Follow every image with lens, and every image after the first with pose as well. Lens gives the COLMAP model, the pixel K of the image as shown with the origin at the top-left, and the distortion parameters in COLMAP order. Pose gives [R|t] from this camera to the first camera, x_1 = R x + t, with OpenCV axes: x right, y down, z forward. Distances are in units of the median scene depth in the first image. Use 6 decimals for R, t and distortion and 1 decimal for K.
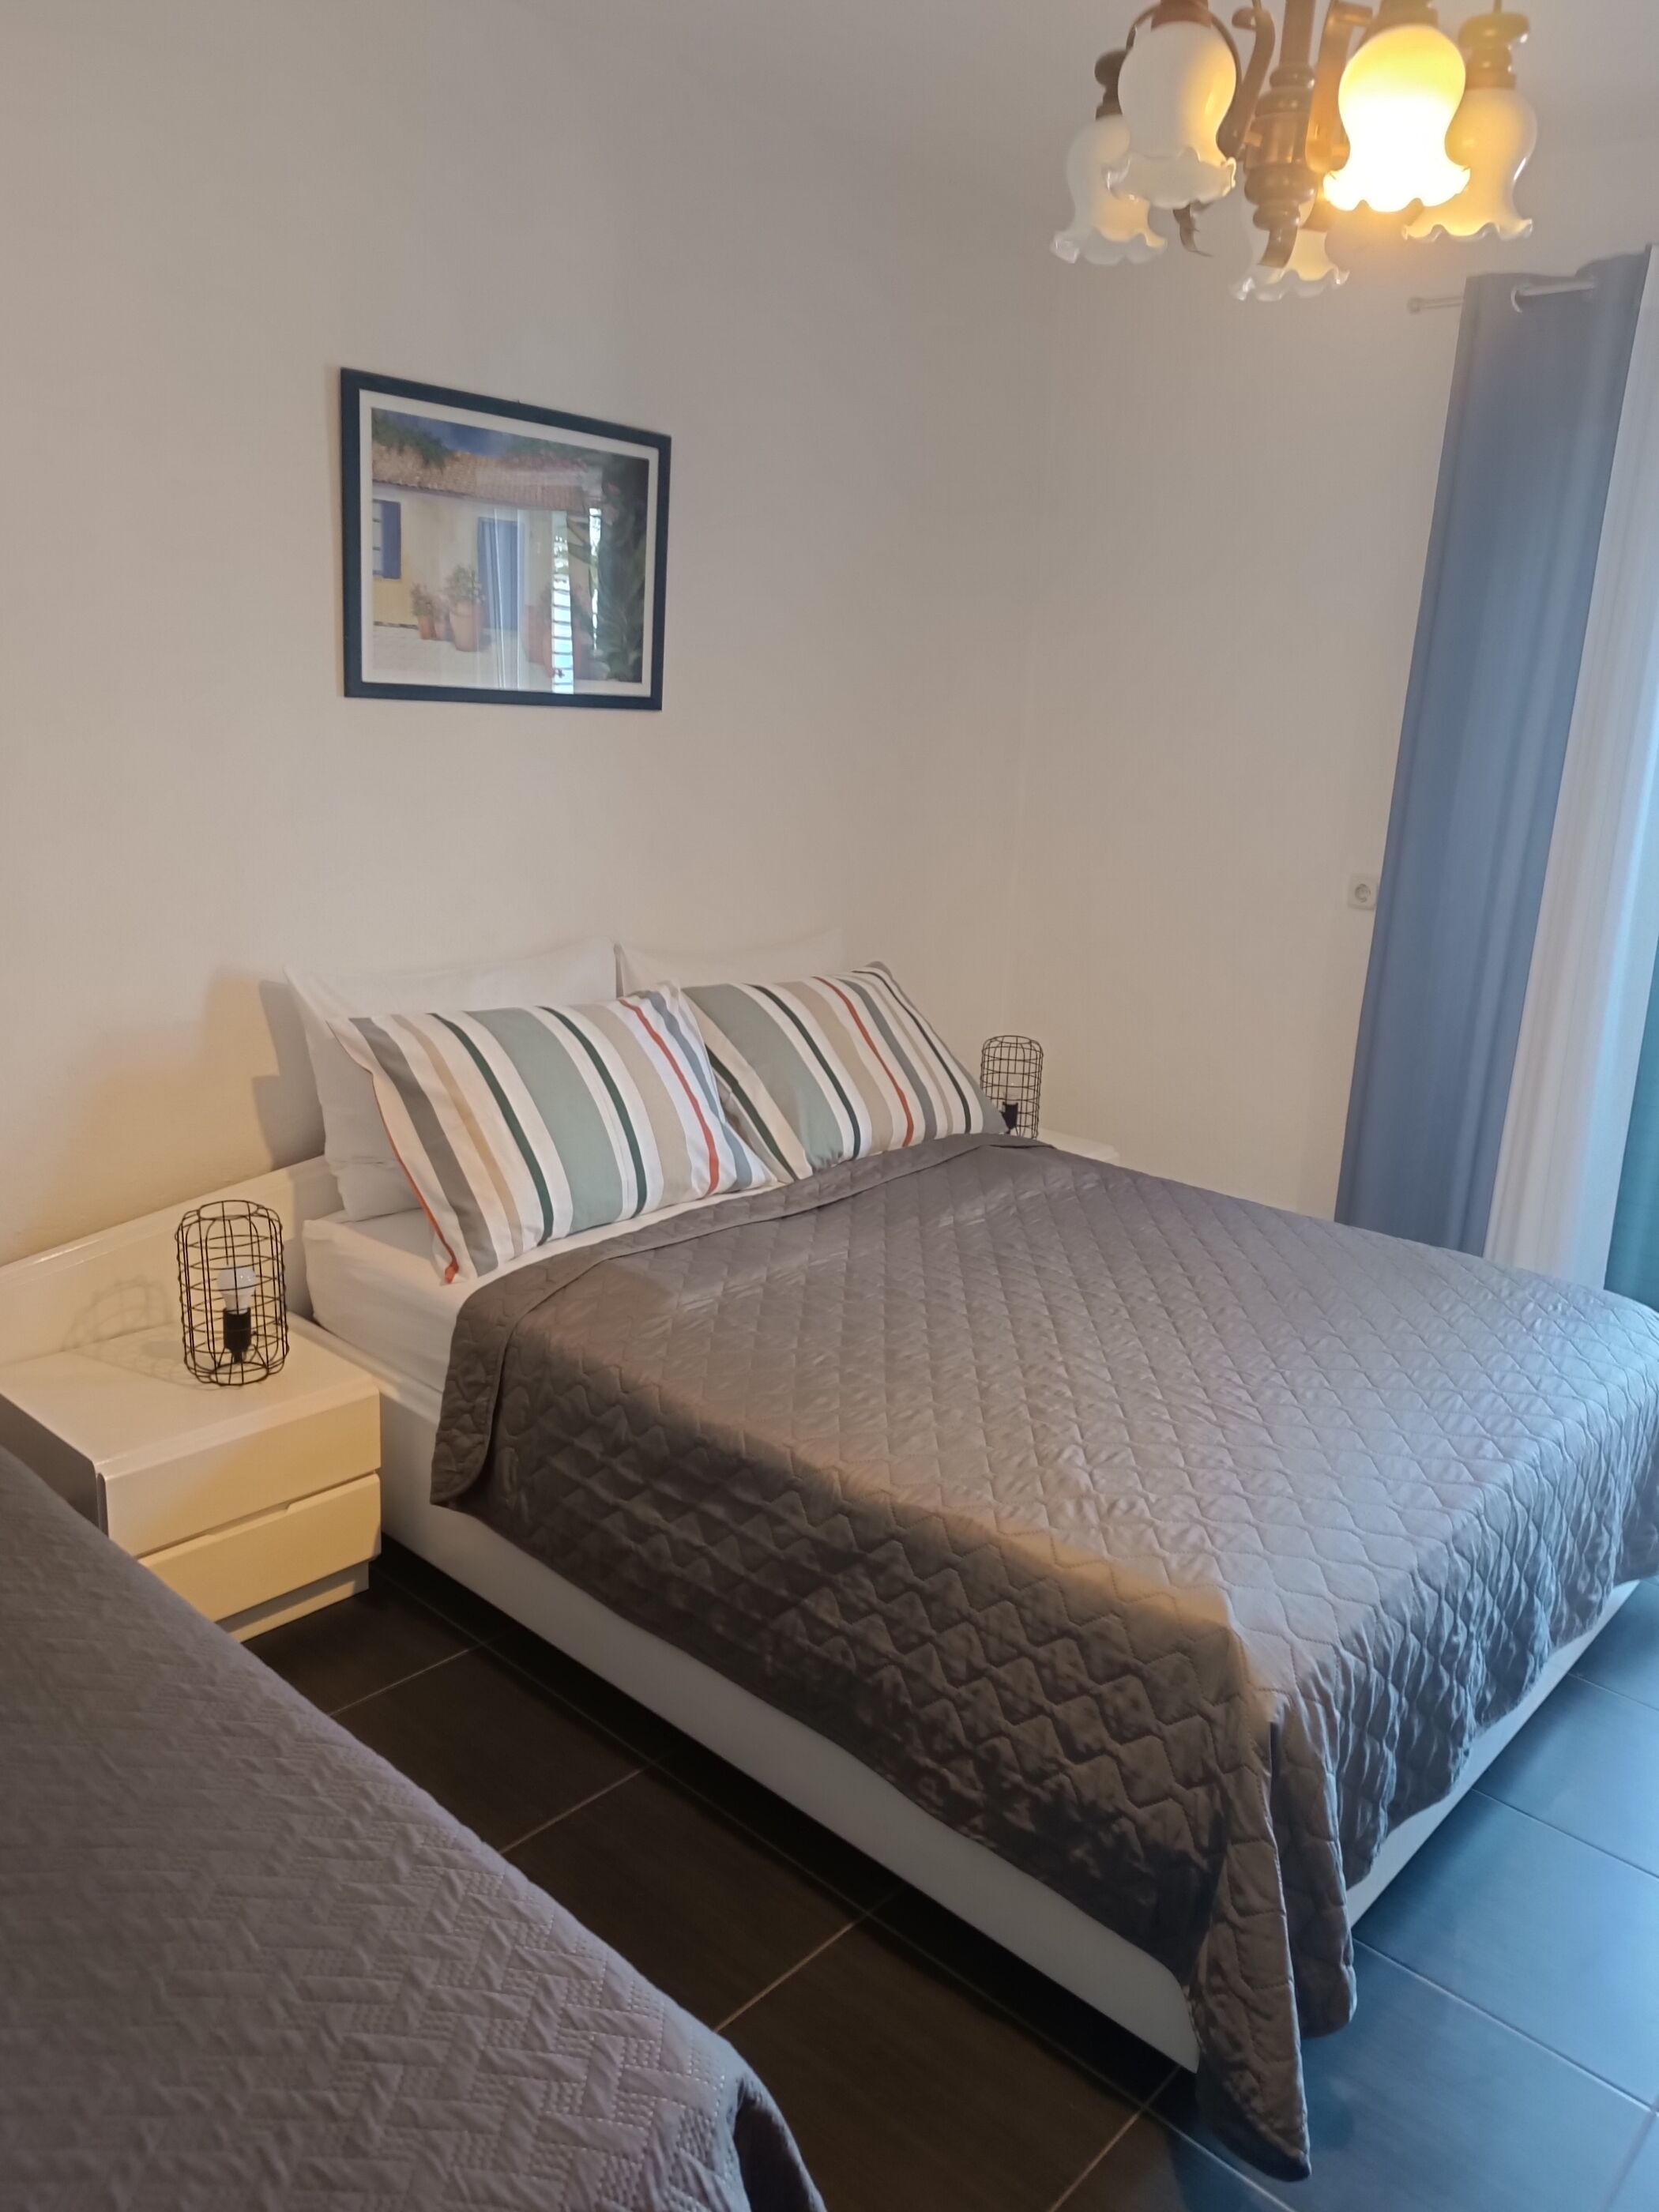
lens RADIAL K [[1587.5, 0, 828.6], [0, 1587.5, 1108.5], [0, 0, 1]] dist [0.009115, -0.022432]
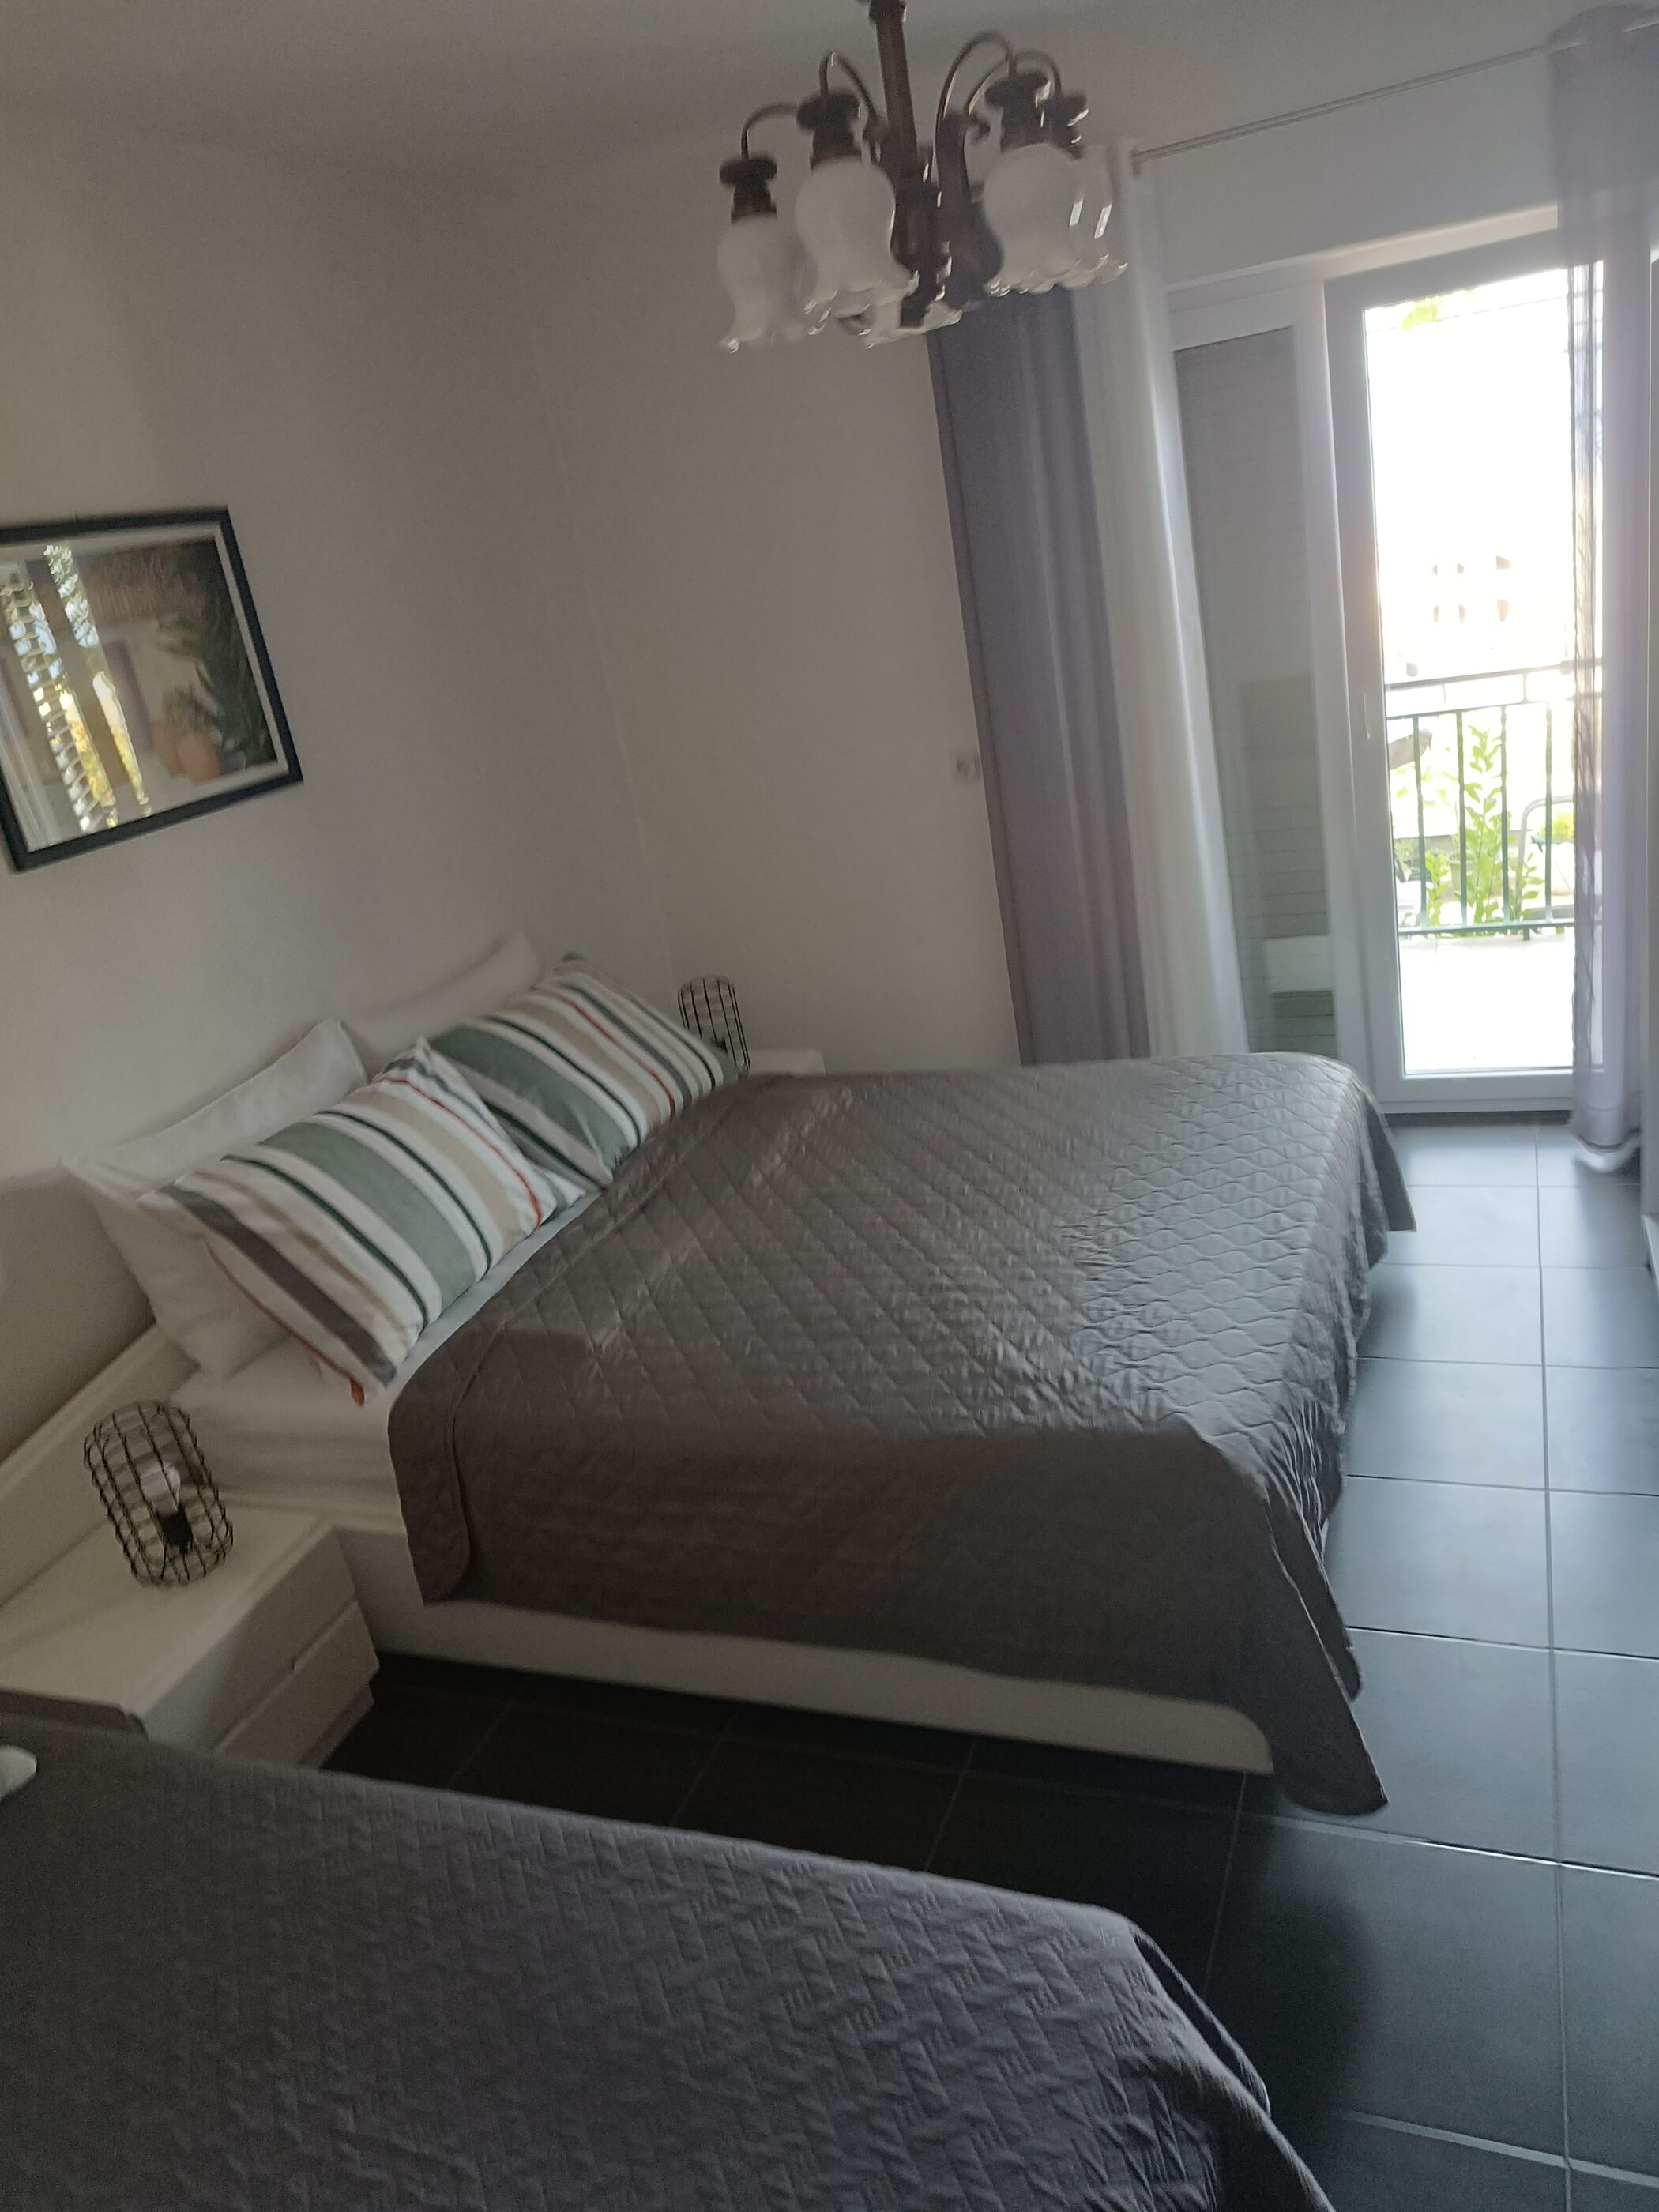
lens RADIAL K [[1587.5, 0, 816.8], [0, 1587.5, 1114.4], [0, 0, 1]] dist [0.009115, -0.022432]
pose [[0.909894, -0.321793, 0.261807, -0.178335], [0.297533, 0.945998, 0.128692, -0.110199], [-0.289081, -0.039200, 0.956502, -0.058034]]
